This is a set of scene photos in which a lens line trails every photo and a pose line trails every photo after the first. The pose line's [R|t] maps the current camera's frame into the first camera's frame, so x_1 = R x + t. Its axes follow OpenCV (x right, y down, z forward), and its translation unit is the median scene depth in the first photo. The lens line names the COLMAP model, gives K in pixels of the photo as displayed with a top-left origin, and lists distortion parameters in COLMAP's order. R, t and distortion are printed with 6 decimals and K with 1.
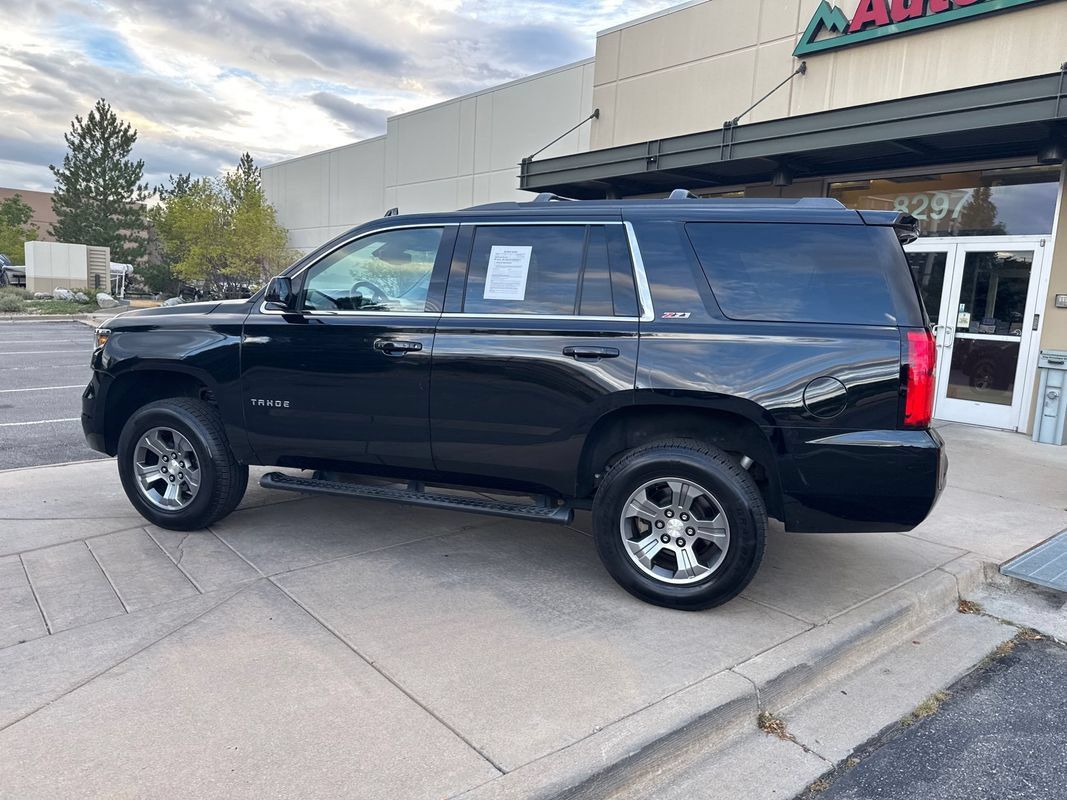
lens RADIAL K [[750.9, 0, 536.7], [0, 750.9, 398.6], [0, 0, 1]] dist [0.040007, -0.039511]
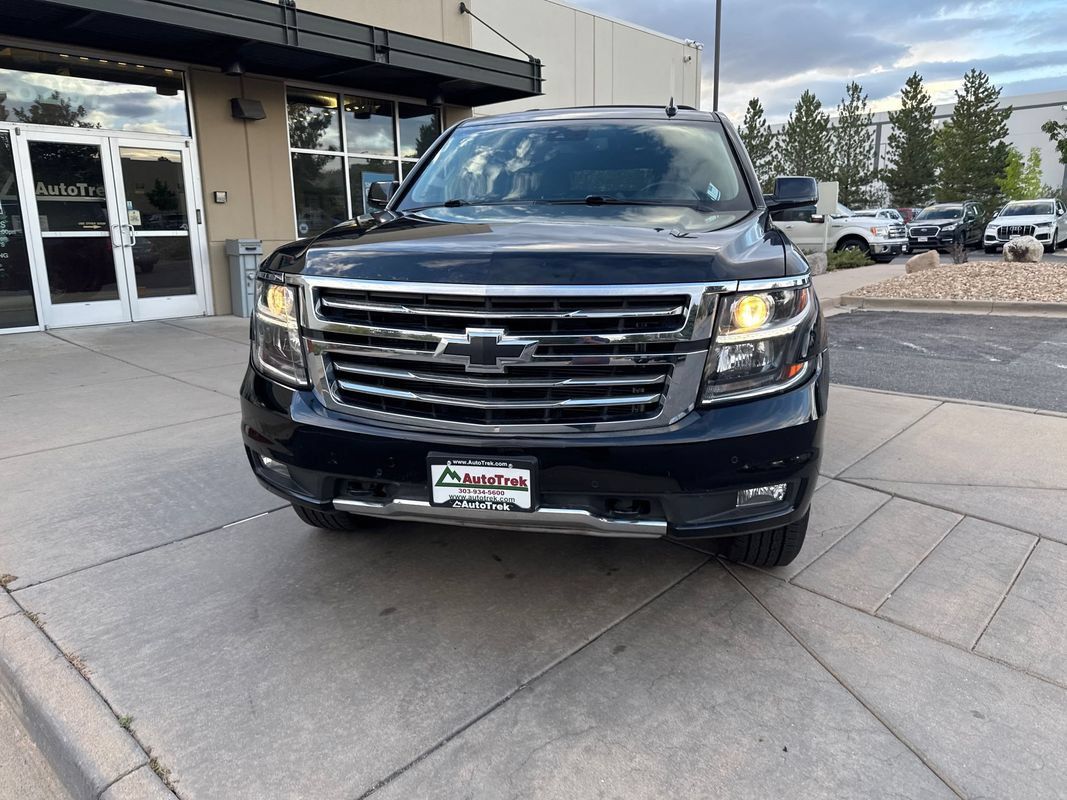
lens RADIAL K [[750.9, 0, 536.7], [0, 750.9, 398.6], [0, 0, 1]] dist [0.040007, -0.039511]
pose [[-0.146008, -0.265973, 0.952859, -1.194795], [0.135863, 0.948663, 0.285621, -0.205775], [-0.979910, 0.171161, -0.102376, 1.415875]]
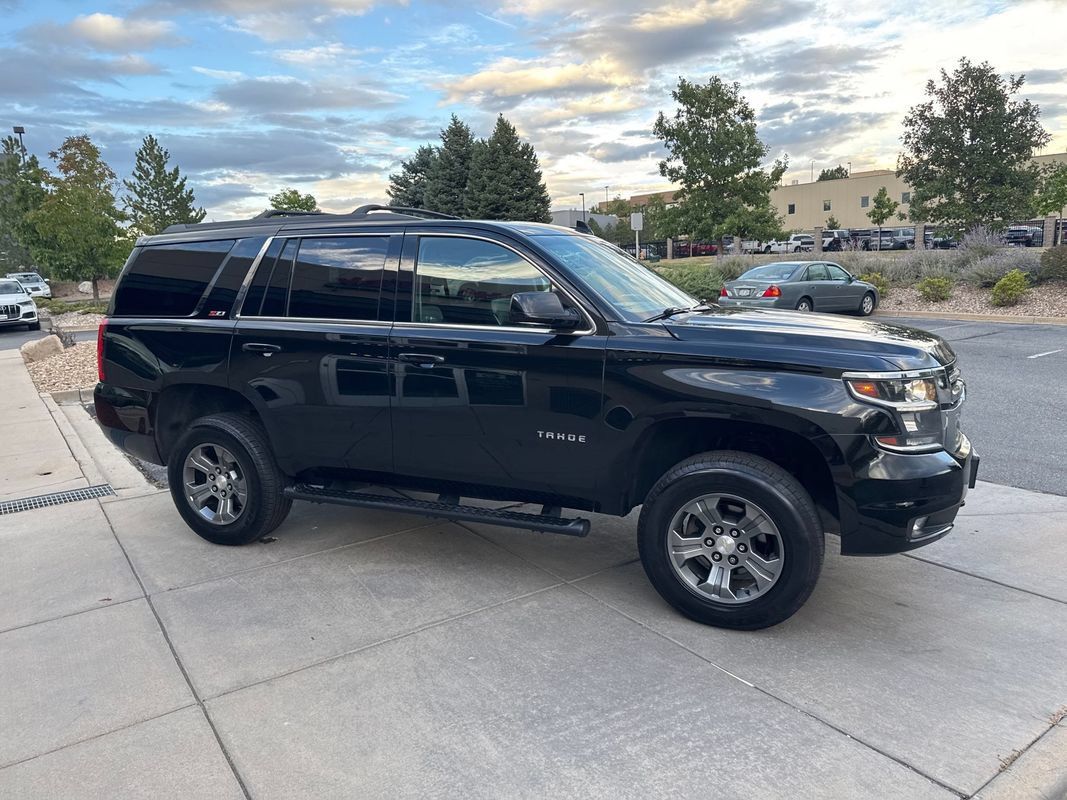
lens RADIAL K [[750.9, 0, 536.7], [0, 750.9, 398.6], [0, 0, 1]] dist [0.040007, -0.039511]
pose [[-0.997714, -0.021643, 0.064016, -0.222353], [-0.001182, 0.952771, 0.303688, -0.367224], [-0.067565, 0.302918, -0.950619, 2.317855]]
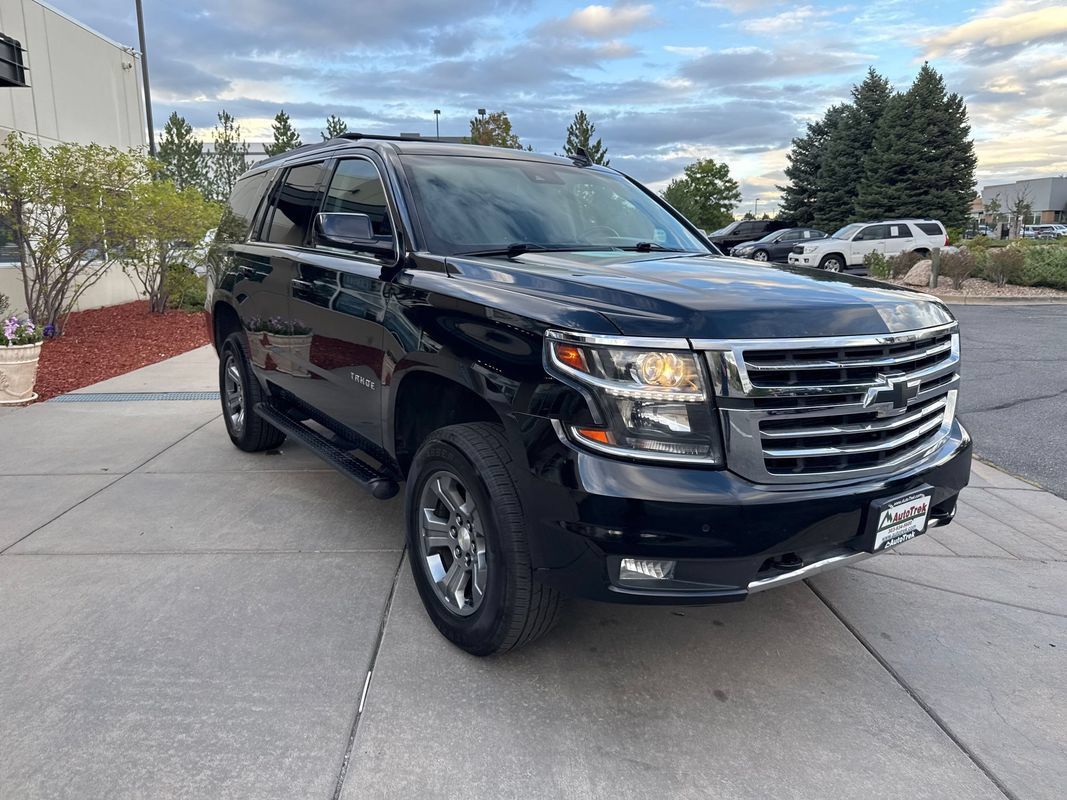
lens RADIAL K [[756.2, 0, 542.7], [0, 756.2, 394.5], [0, 0, 1]] dist [0.019779, -0.019733]
pose [[-0.814283, -0.159377, 0.558159, -0.784206], [0.035186, 0.946248, 0.321524, -0.287186], [-0.579400, 0.281451, -0.764906, 1.985678]]
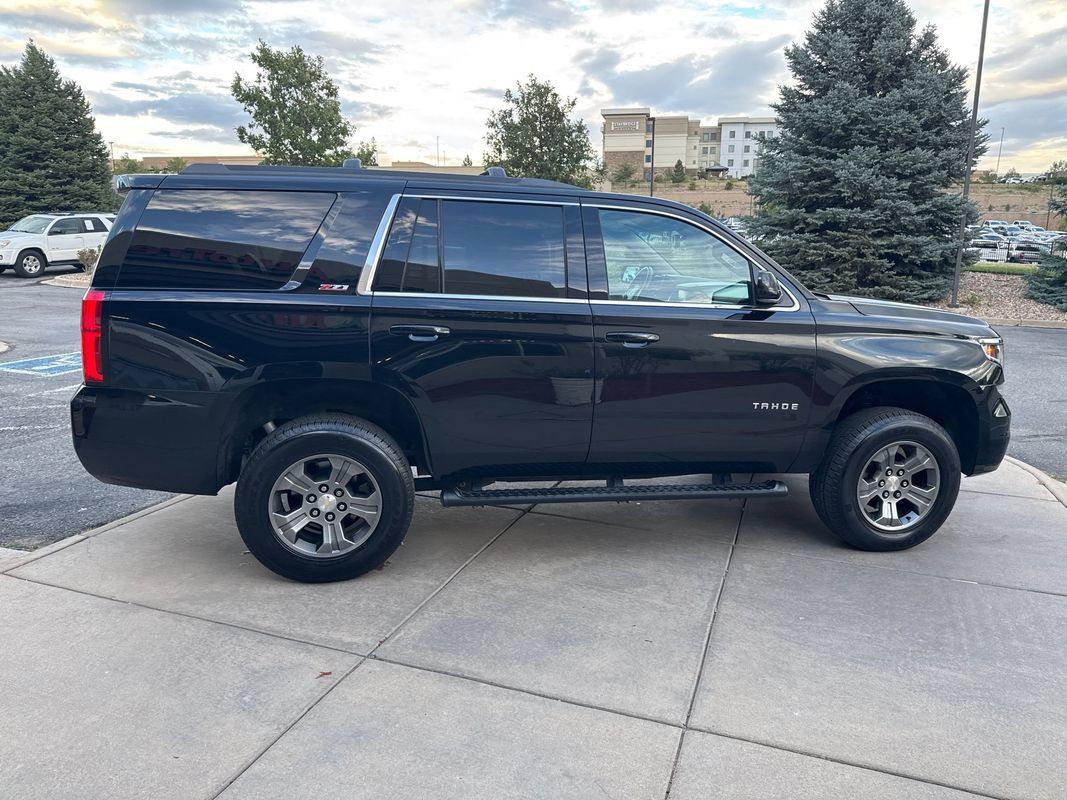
lens RADIAL K [[756.2, 0, 542.7], [0, 756.2, 394.5], [0, 0, 1]] dist [0.019779, -0.019733]
pose [[-0.856299, 0.043146, -0.514675, 0.550000], [-0.122648, 0.951013, 0.283783, -0.306535], [0.501706, 0.306127, -0.809059, 2.114597]]
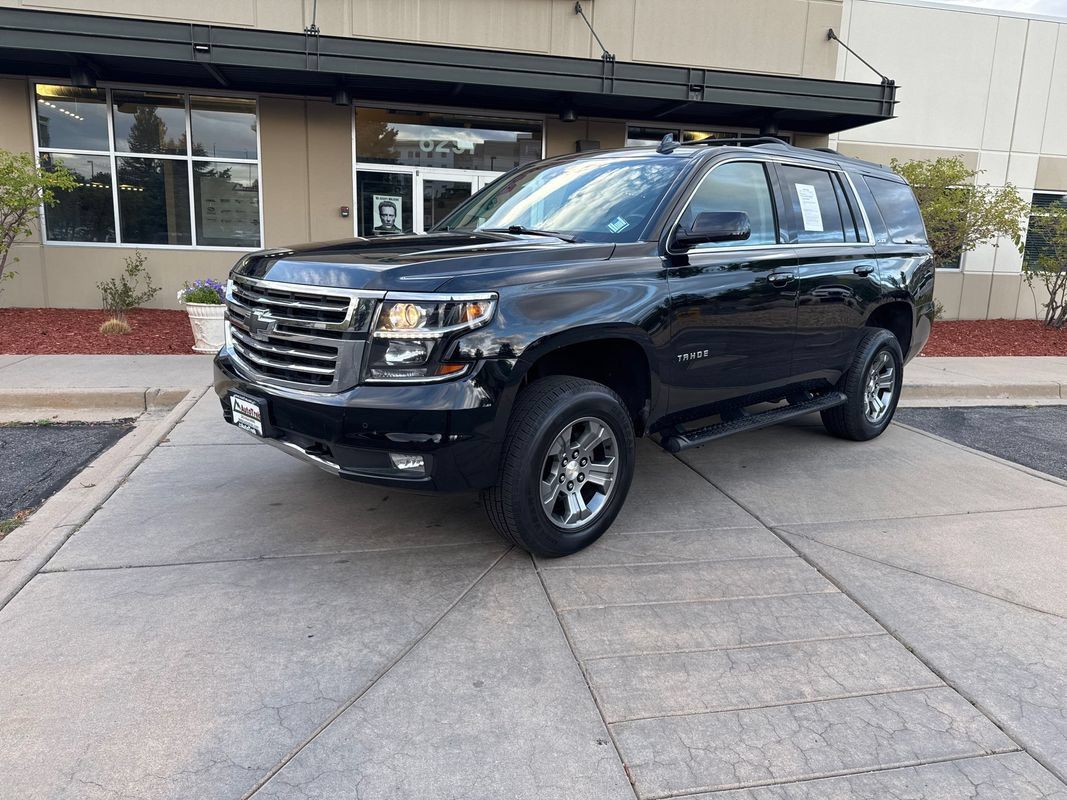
lens RADIAL K [[743.5, 0, 524.9], [0, 743.5, 397.8], [0, 0, 1]] dist [0.106060, -0.175028]
pose [[0.467877, -0.207807, 0.859015, -1.242542], [0.110458, 0.978092, 0.176451, -0.125512], [-0.876864, 0.012328, 0.480581, 0.770699]]
